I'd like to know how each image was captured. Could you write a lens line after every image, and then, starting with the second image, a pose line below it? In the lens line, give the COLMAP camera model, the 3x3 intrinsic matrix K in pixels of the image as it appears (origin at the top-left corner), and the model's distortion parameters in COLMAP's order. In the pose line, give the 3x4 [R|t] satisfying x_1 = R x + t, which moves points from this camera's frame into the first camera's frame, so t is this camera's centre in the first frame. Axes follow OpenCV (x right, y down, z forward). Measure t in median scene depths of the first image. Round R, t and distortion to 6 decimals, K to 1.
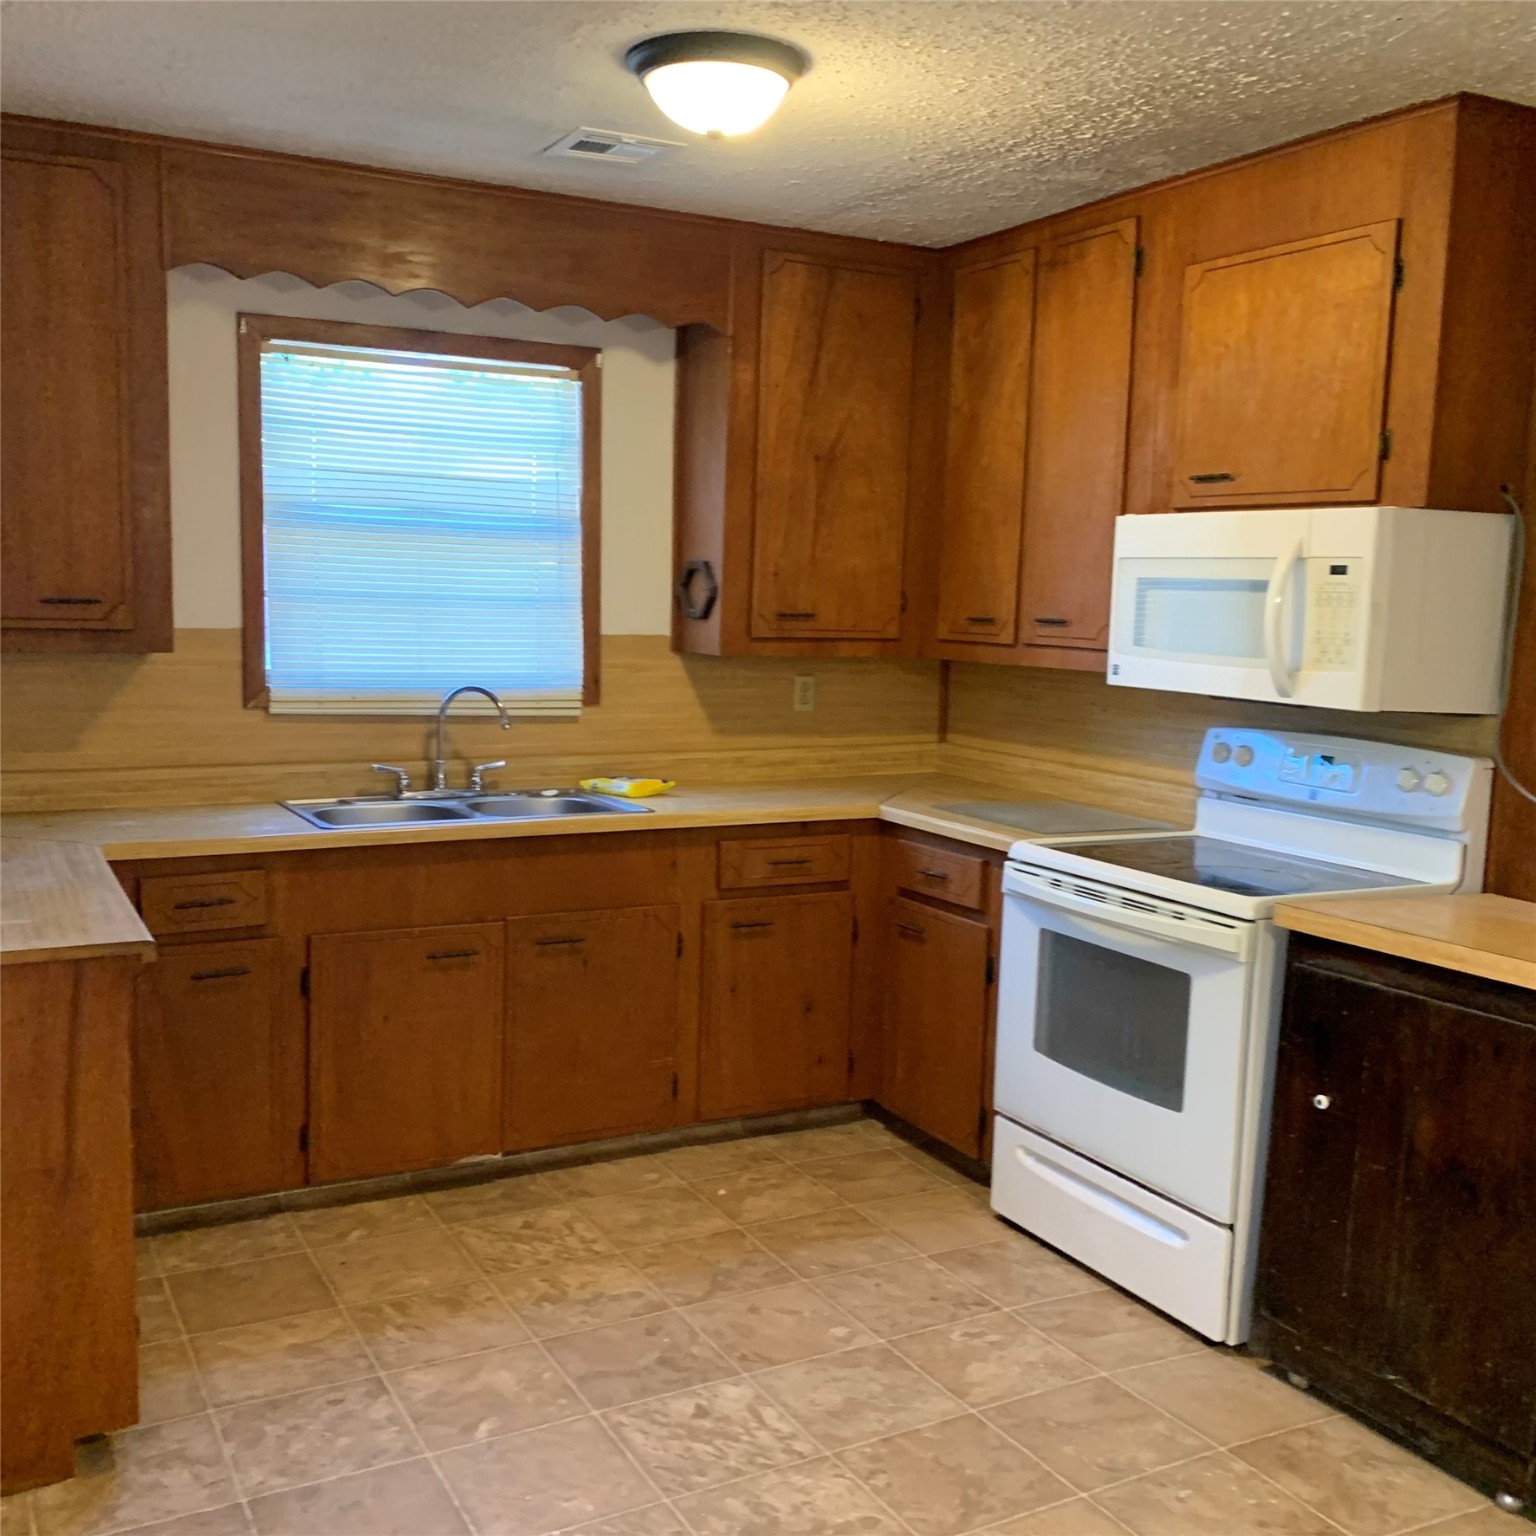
lens RADIAL K [[1584.8, 0, 763.1], [0, 1584.8, 778.8], [0, 0, 1]] dist [0.113224, -0.165246]
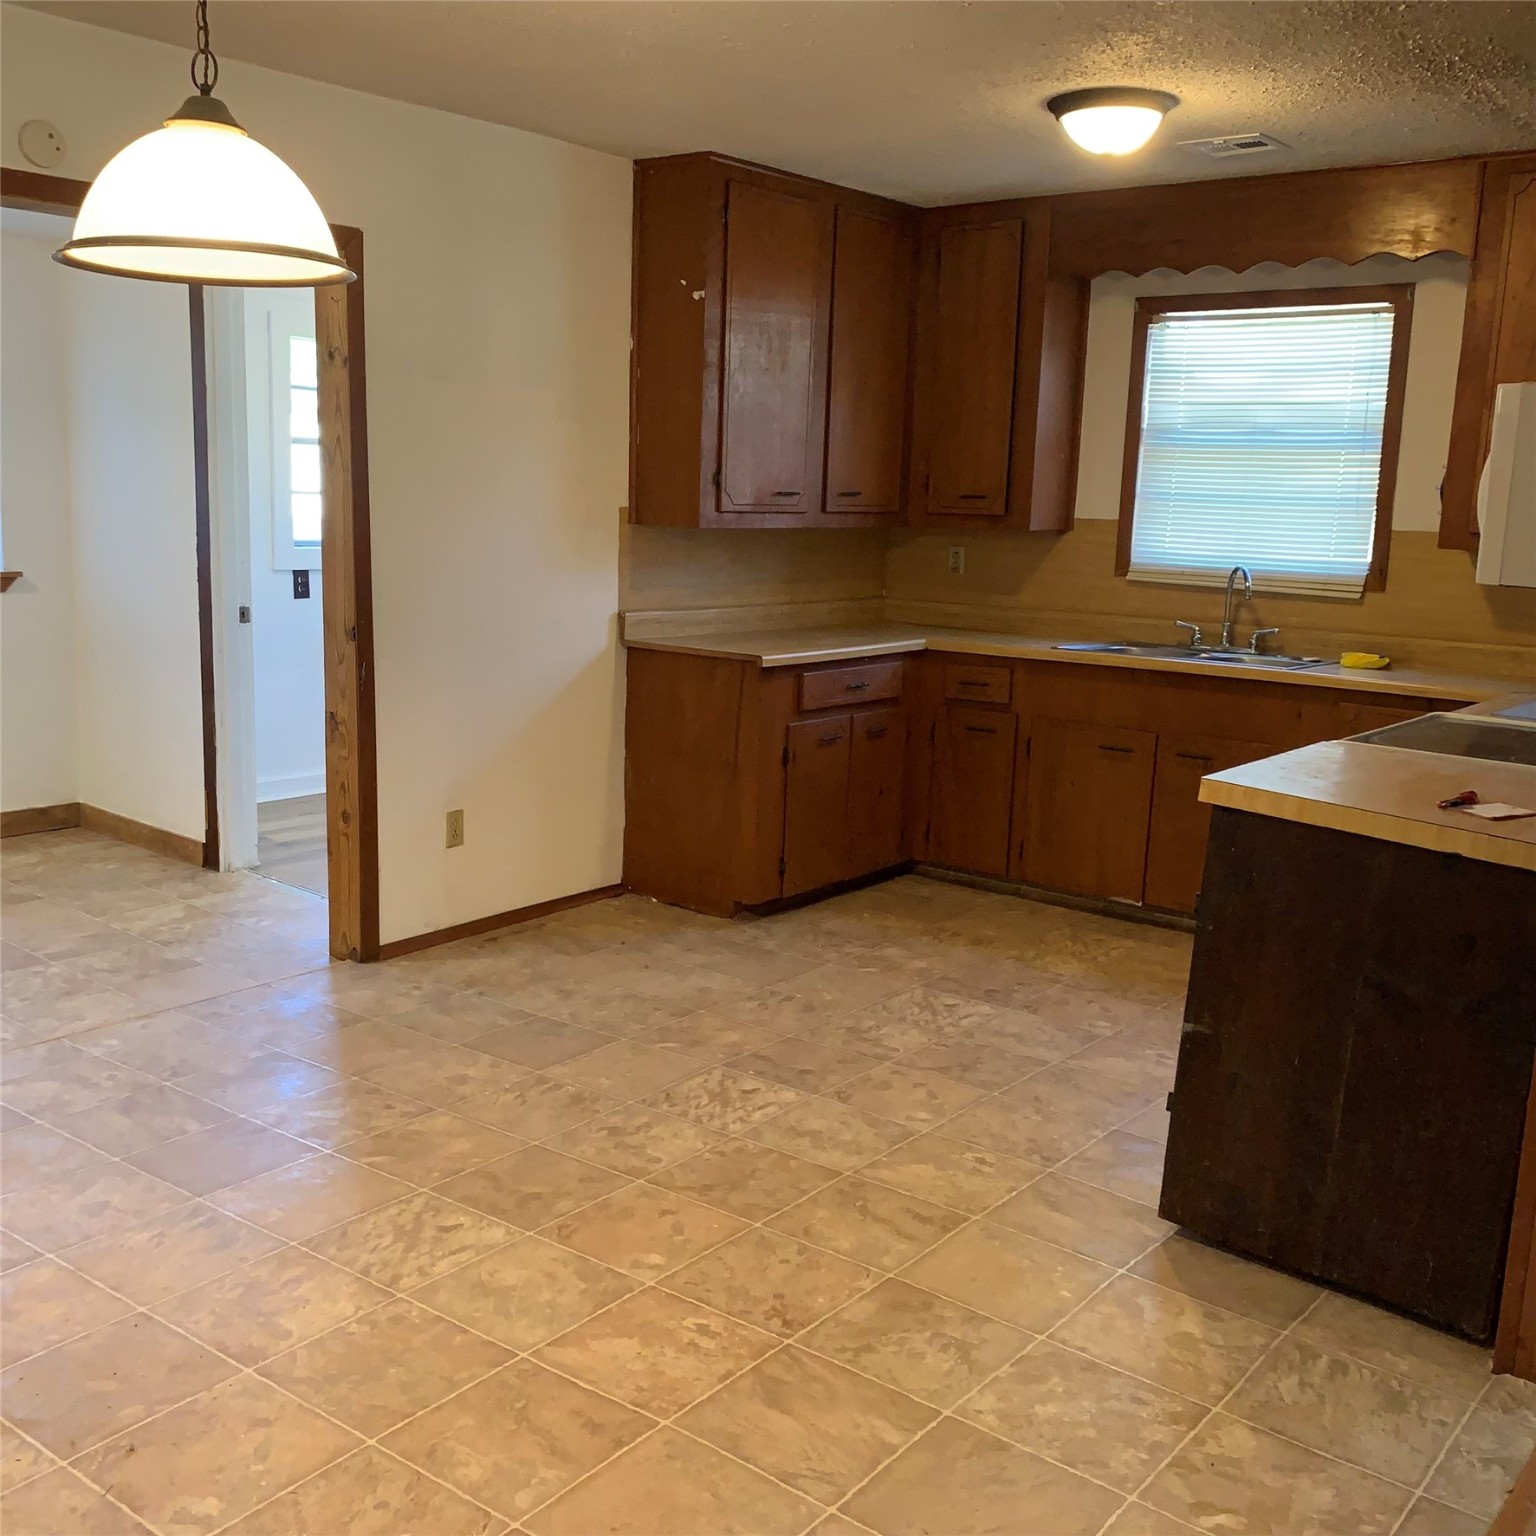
lens RADIAL K [[1584.8, 0, 763.1], [0, 1584.8, 778.8], [0, 0, 1]] dist [0.113224, -0.165246]
pose [[0.410342, 0.155409, -0.898592, 0.938152], [-0.132322, 0.985090, 0.109944, 0.022295], [0.902281, 0.073788, 0.424788, 0.119396]]
